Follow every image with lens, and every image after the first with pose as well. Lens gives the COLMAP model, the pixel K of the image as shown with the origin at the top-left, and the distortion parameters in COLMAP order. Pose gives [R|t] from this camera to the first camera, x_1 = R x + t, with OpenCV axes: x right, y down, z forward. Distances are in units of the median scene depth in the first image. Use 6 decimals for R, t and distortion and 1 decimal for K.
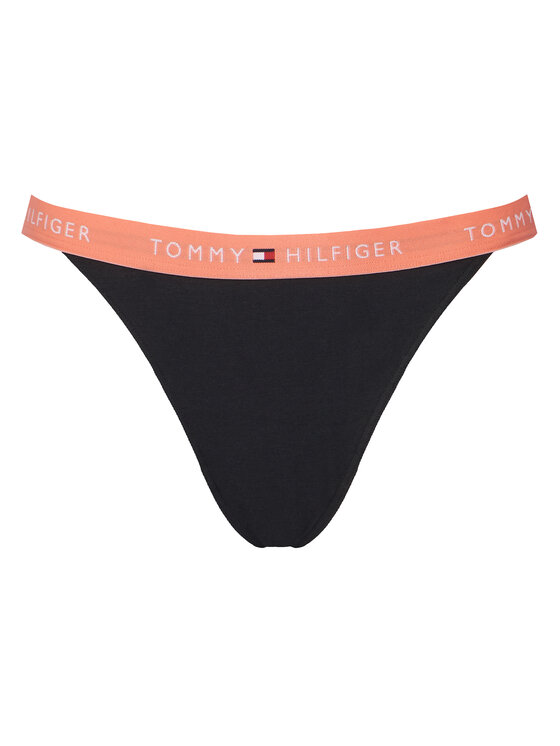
lens RADIAL K [[2193.3, 0, 280.0], [0, 2193.3, 373.0], [0, 0, 1]] dist [0.042910, 0.264909]
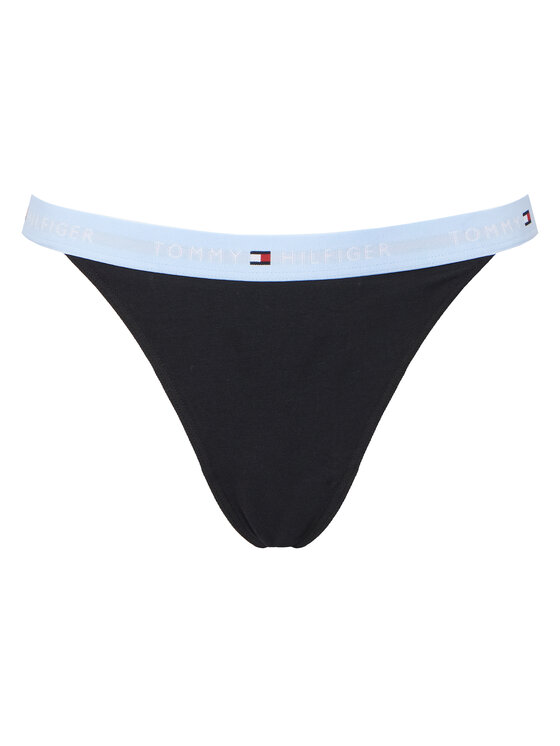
lens RADIAL K [[3516.8, 0, 280.0], [0, 3516.8, 373.0], [0, 0, 1]] dist [-0.118251, -1.921612]
pose [[0.999870, -0.000265, -0.016148, 0.026804], [0.000045, 0.999907, -0.013634, 0.022838], [0.016150, 0.013632, 0.999777, -0.630364]]
